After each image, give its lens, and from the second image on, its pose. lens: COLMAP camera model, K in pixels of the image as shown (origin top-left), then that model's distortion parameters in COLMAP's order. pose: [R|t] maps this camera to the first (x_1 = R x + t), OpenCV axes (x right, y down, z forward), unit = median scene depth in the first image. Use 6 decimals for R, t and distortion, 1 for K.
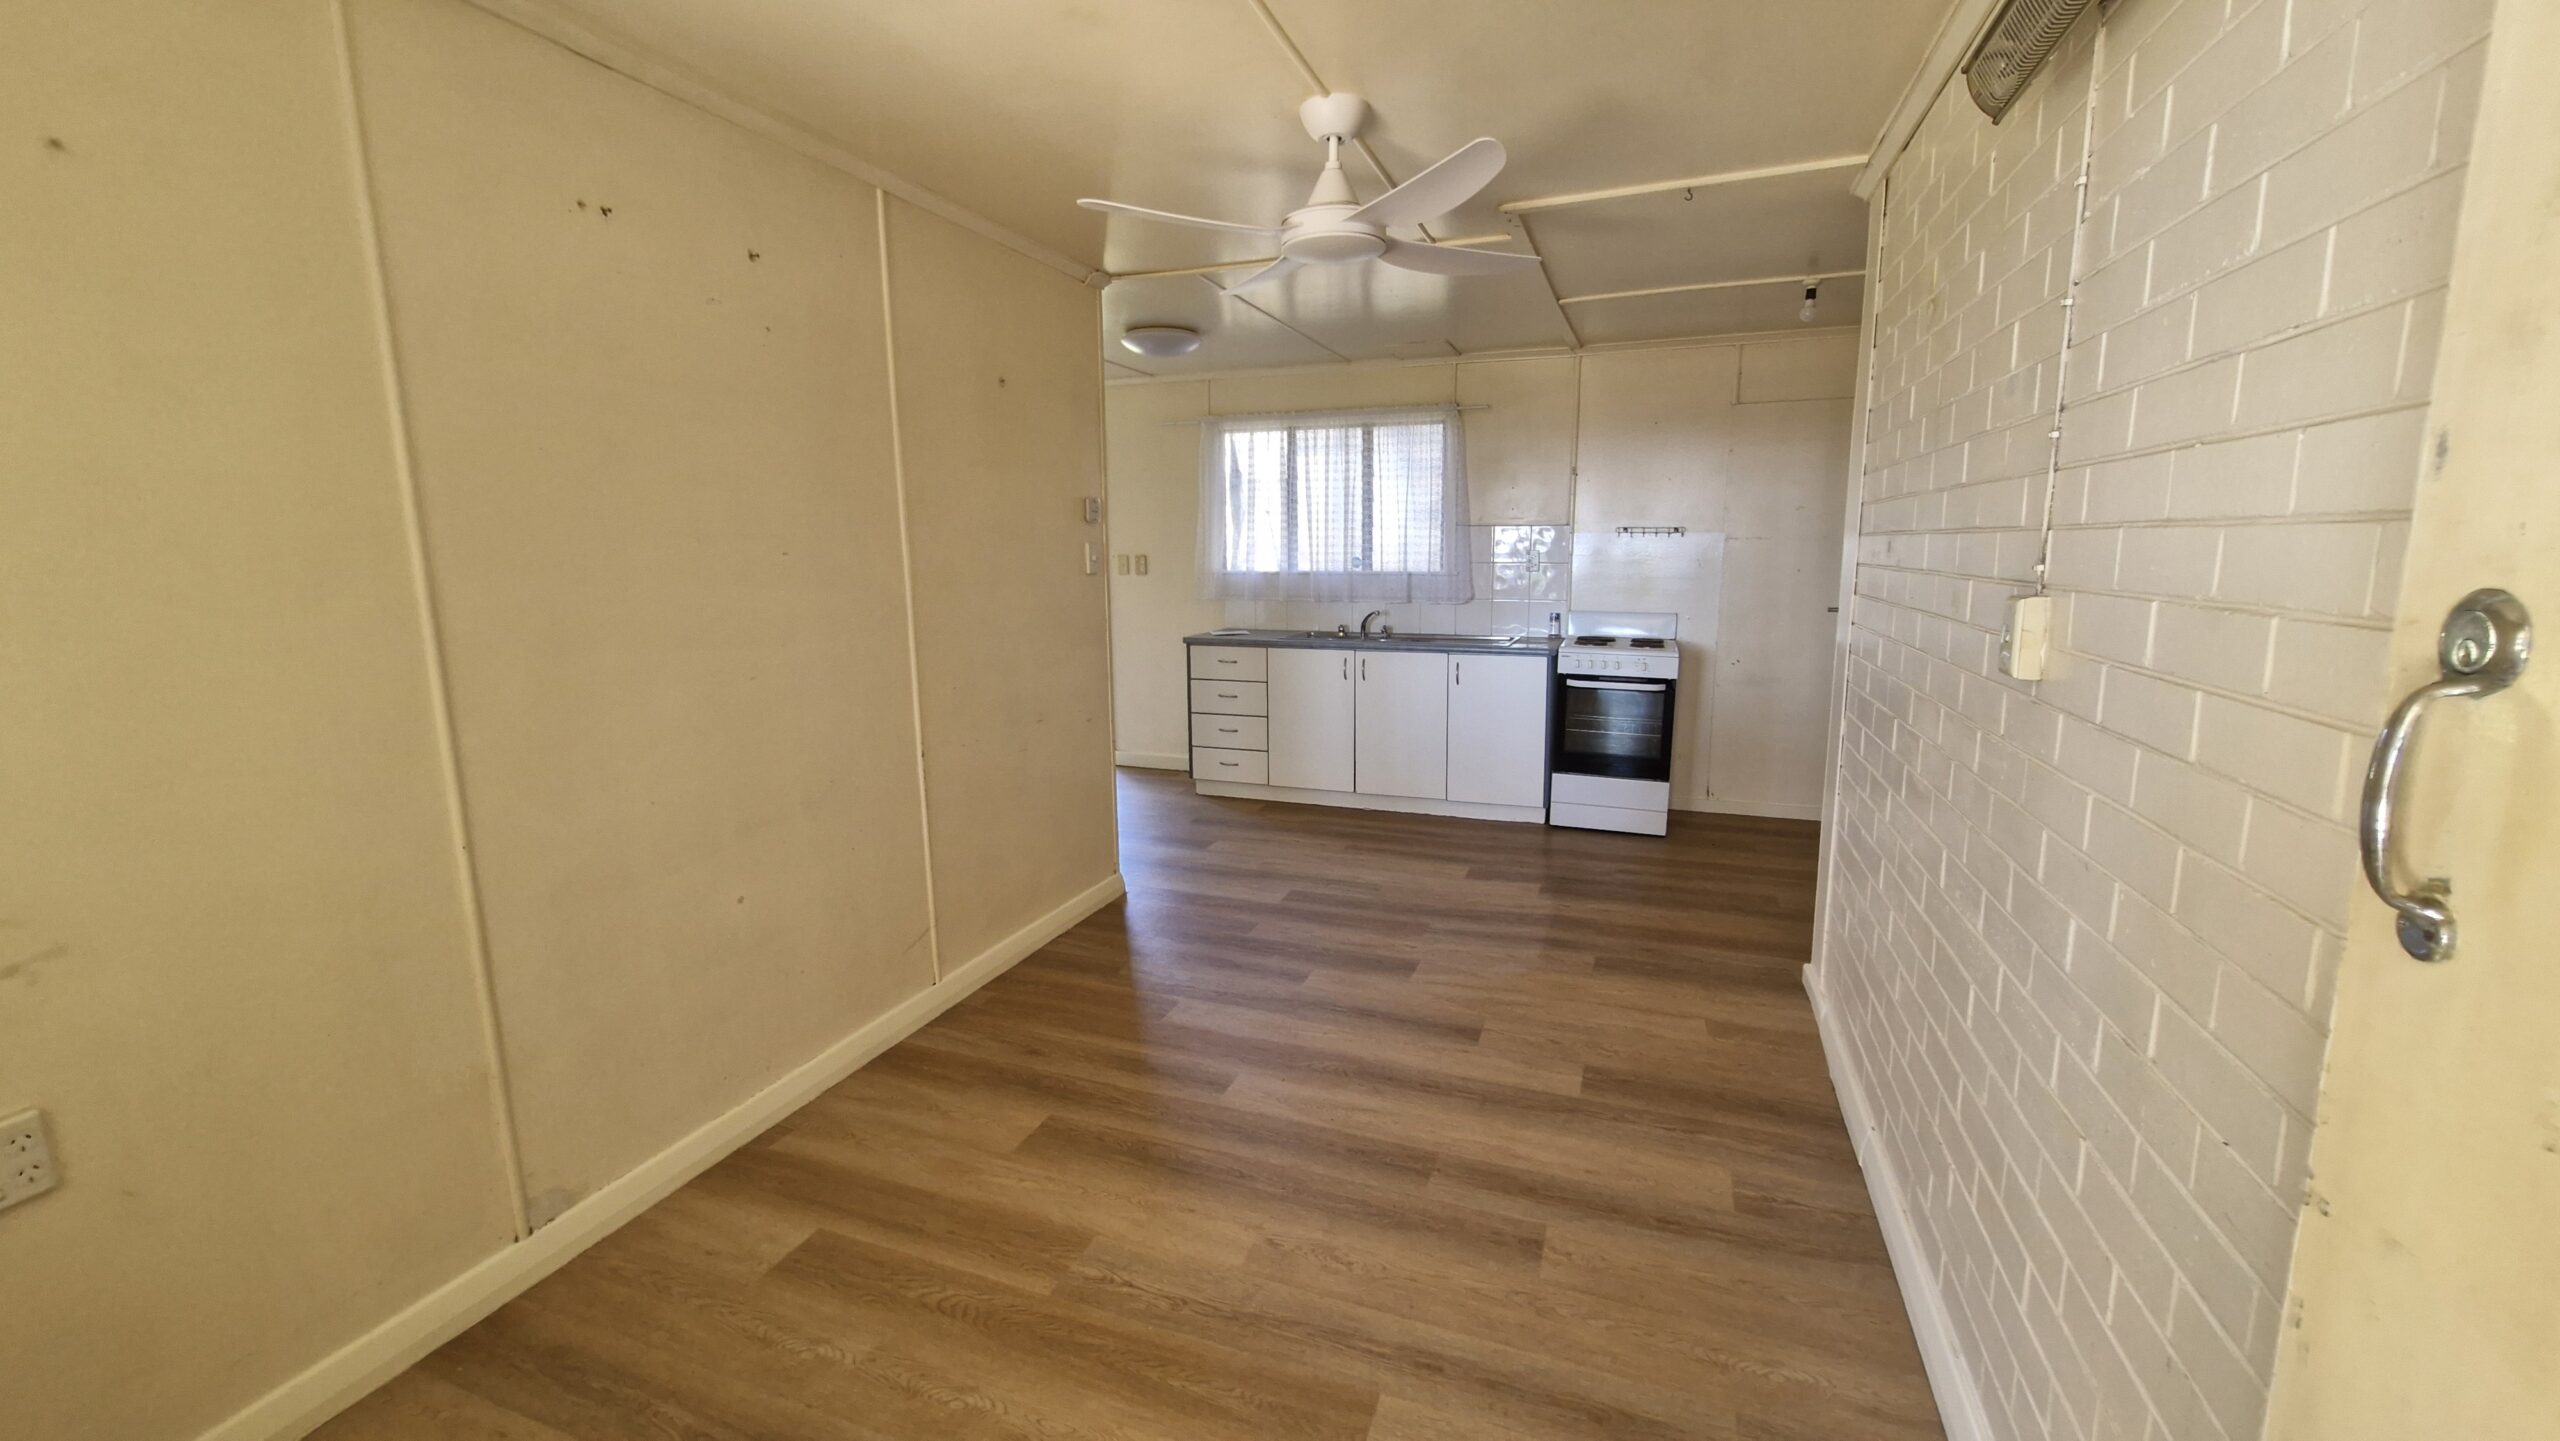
lens RADIAL K [[998.4, 0, 1280.8], [0, 998.4, 708.5], [0, 0, 1]] dist [-0.000580, -0.000152]
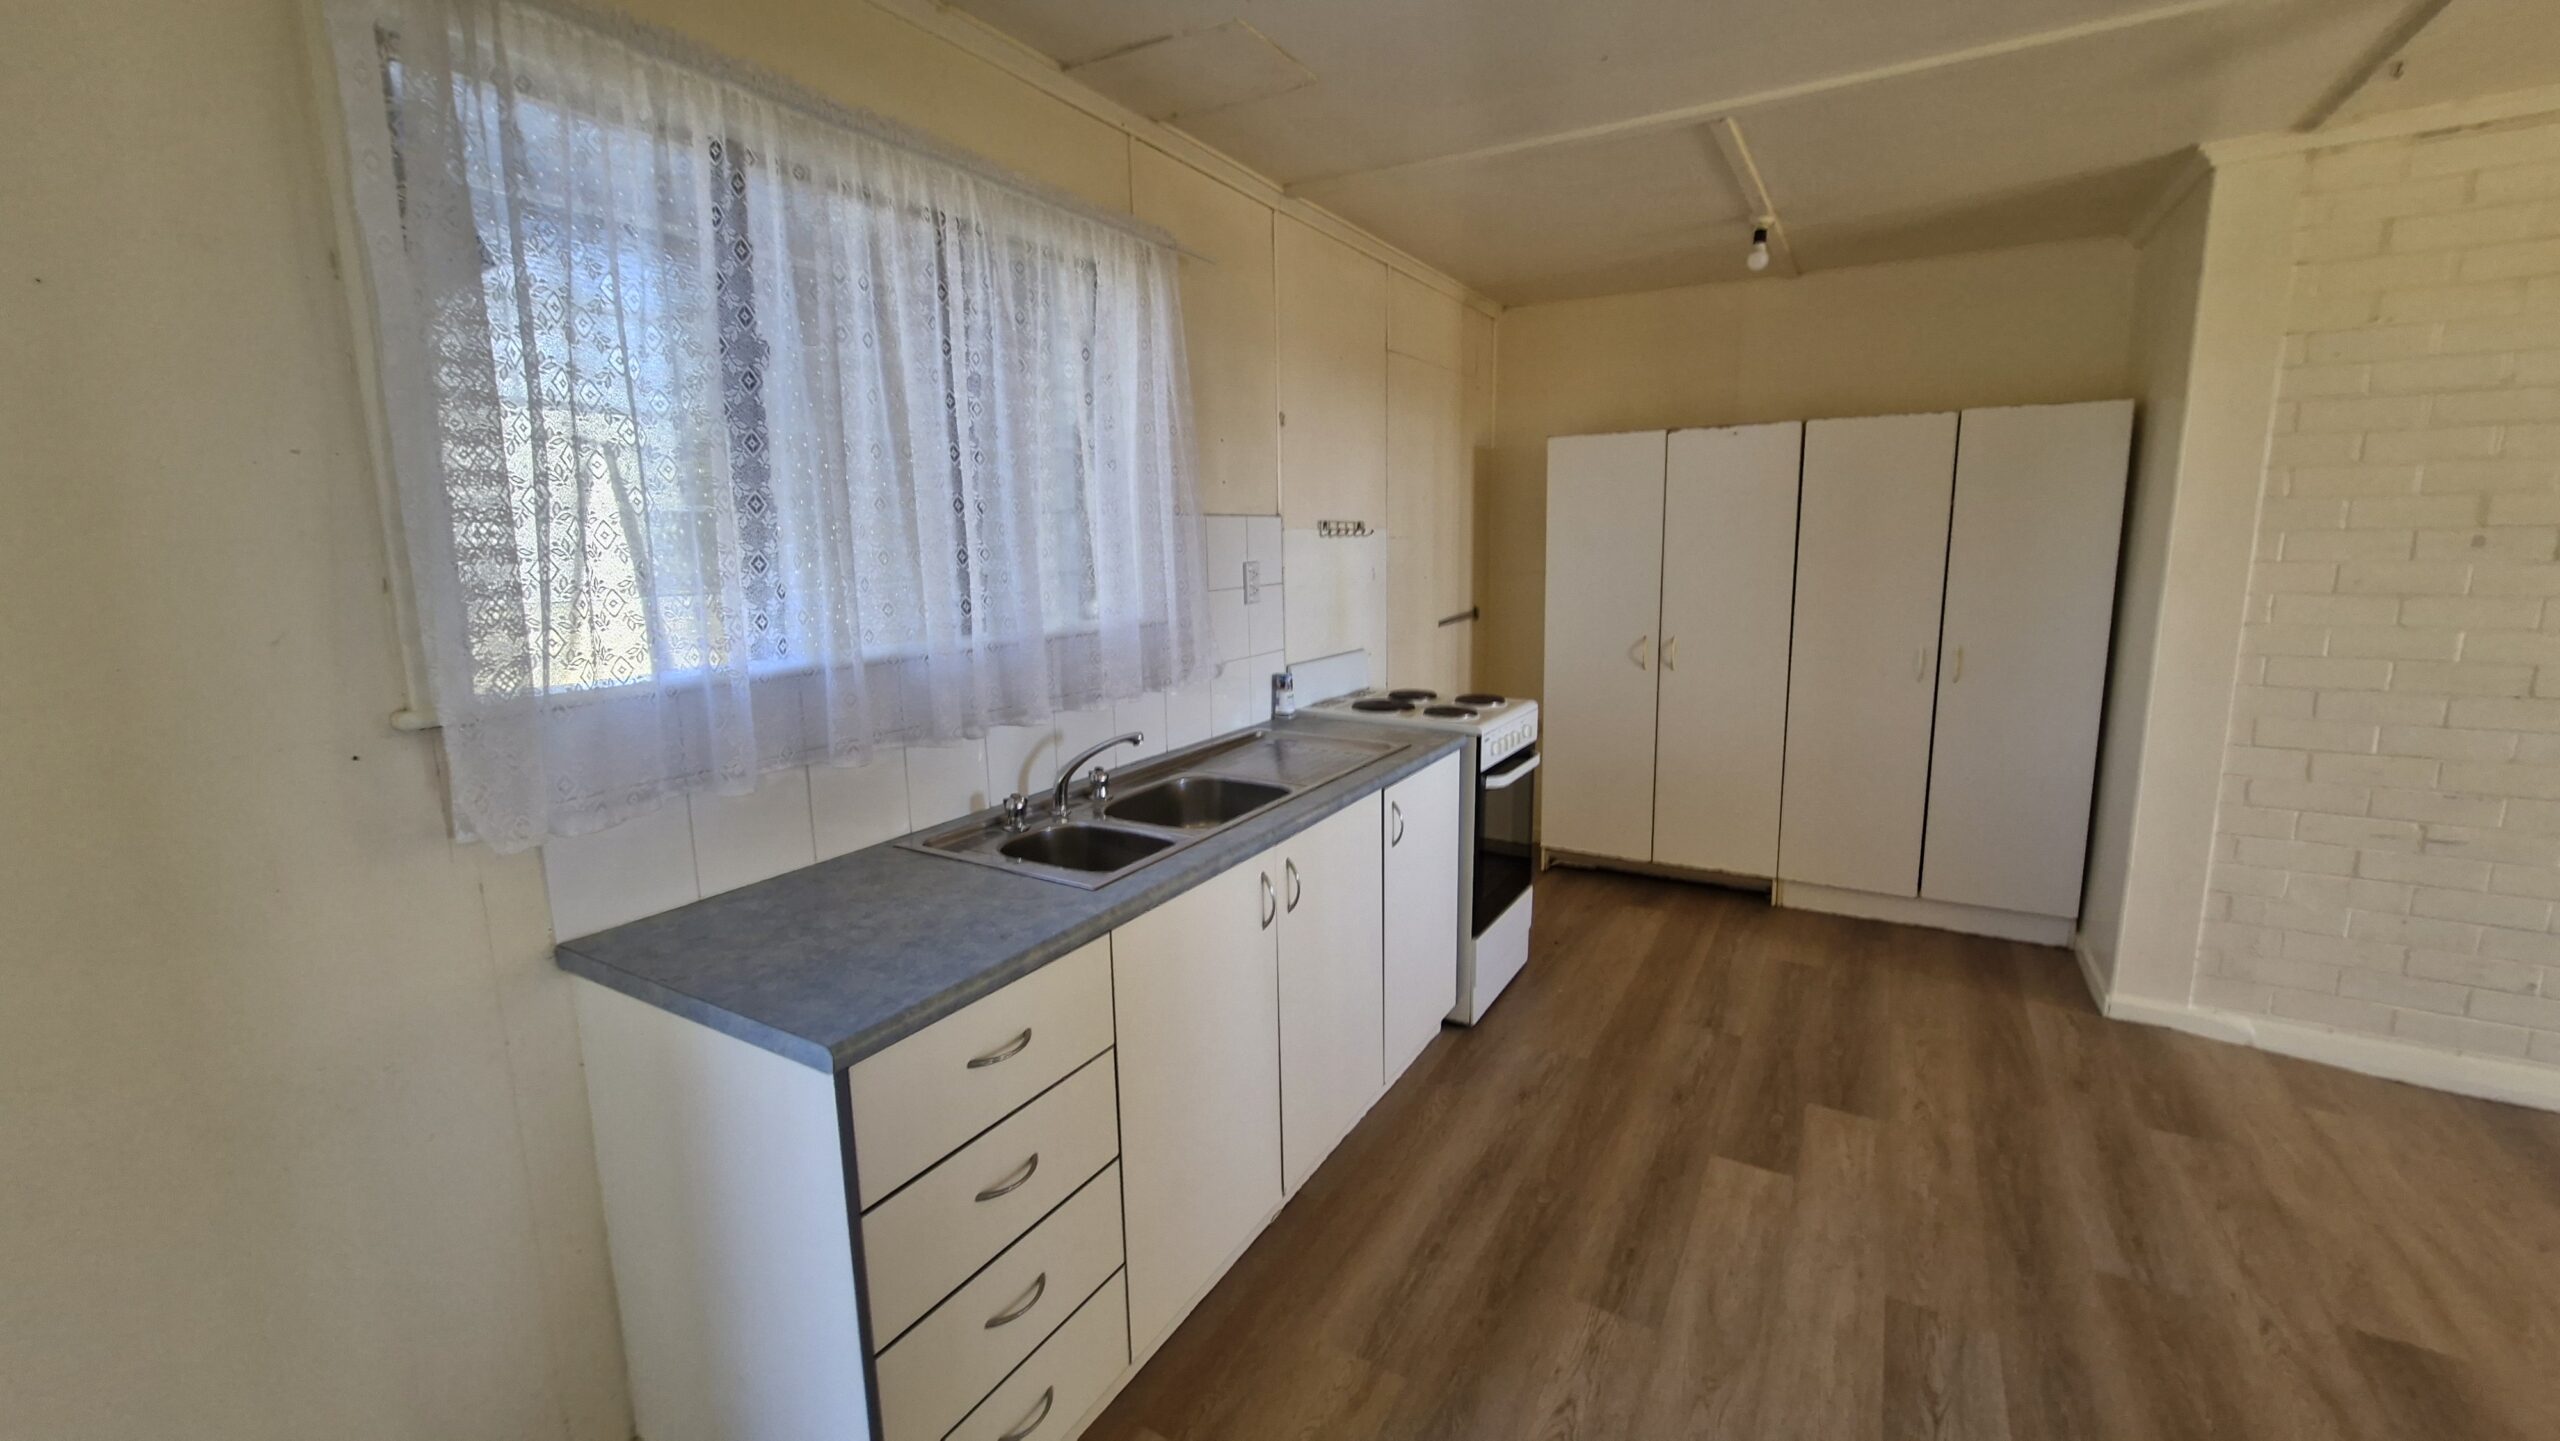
lens RADIAL K [[1024.6, 0, 1253.6], [0, 1024.6, 695.3], [0, 0, 1]] dist [-0.000144, -0.000032]
pose [[0.174577, -0.157896, 0.971901, -0.306142], [0.171144, 0.976900, 0.127967, -0.171619], [-0.969656, 0.143995, 0.197567, 0.969455]]
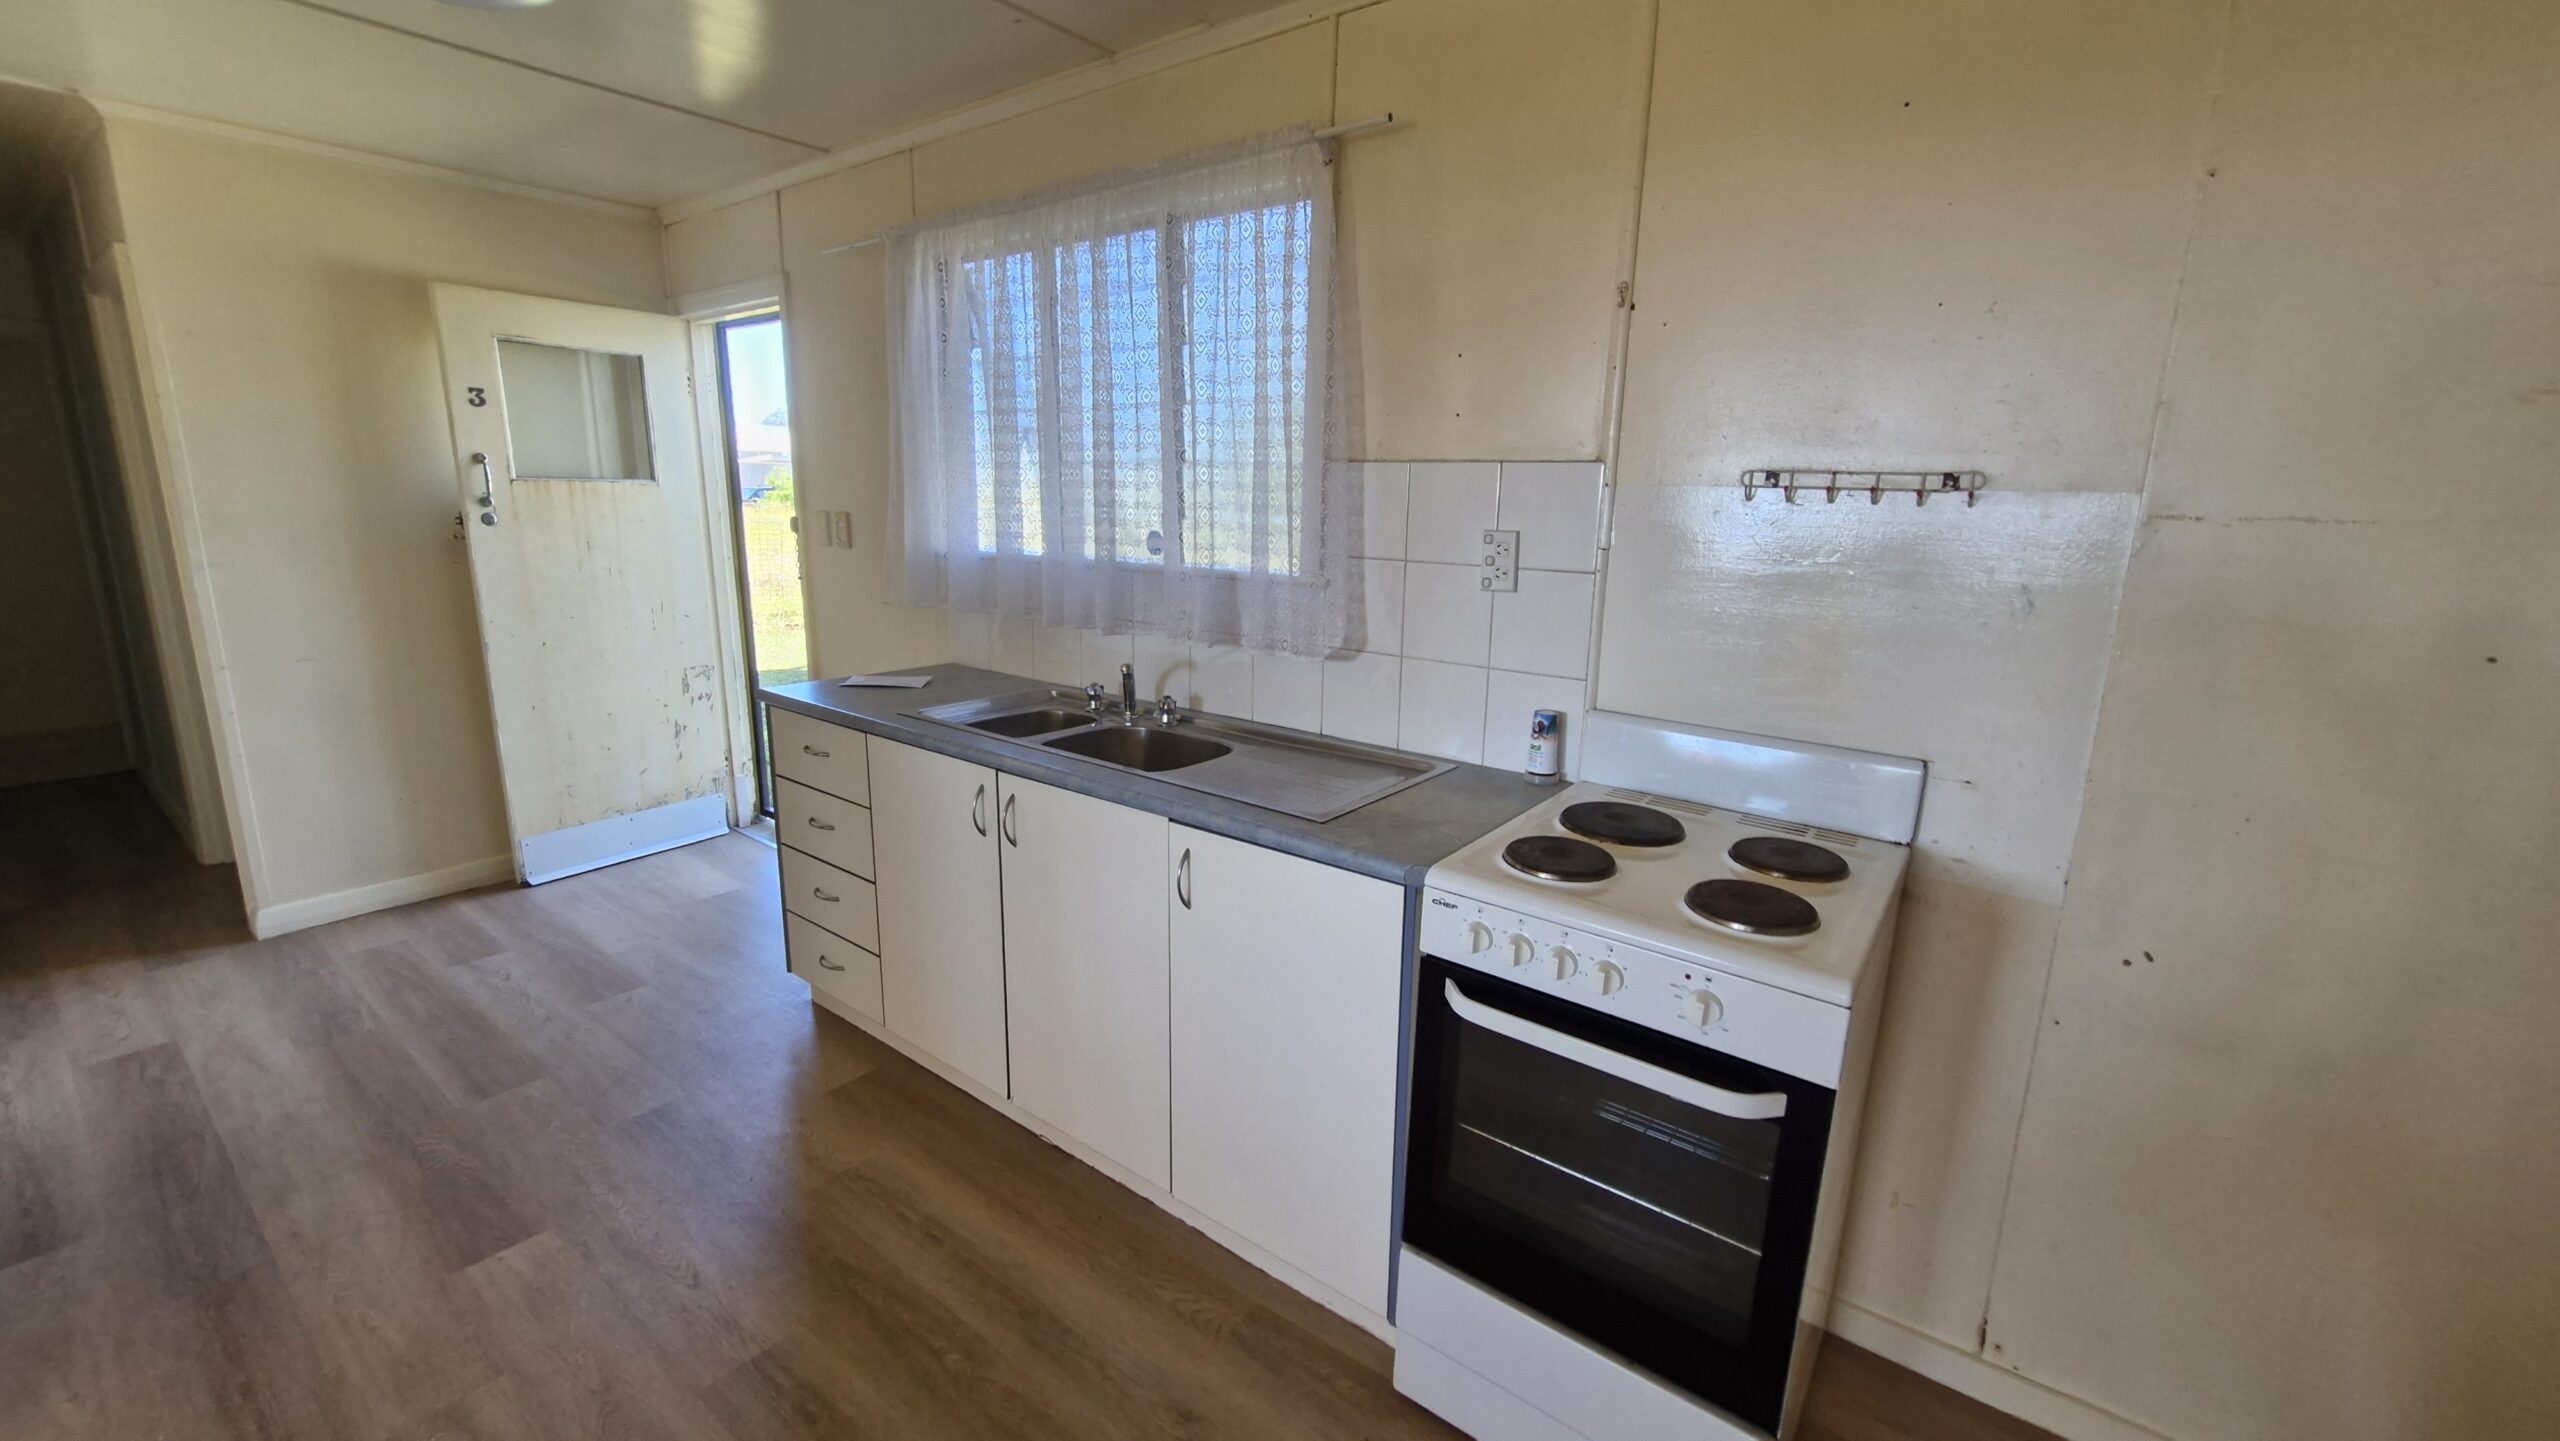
lens RADIAL K [[998.4, 0, 1280.8], [0, 998.4, 708.5], [0, 0, 1]] dist [-0.000580, -0.000152]
pose [[0.962991, 0.082399, -0.256628, 0.296884], [-0.072122, 0.996181, 0.049221, -0.115386], [0.259703, -0.028891, 0.965256, 0.678251]]
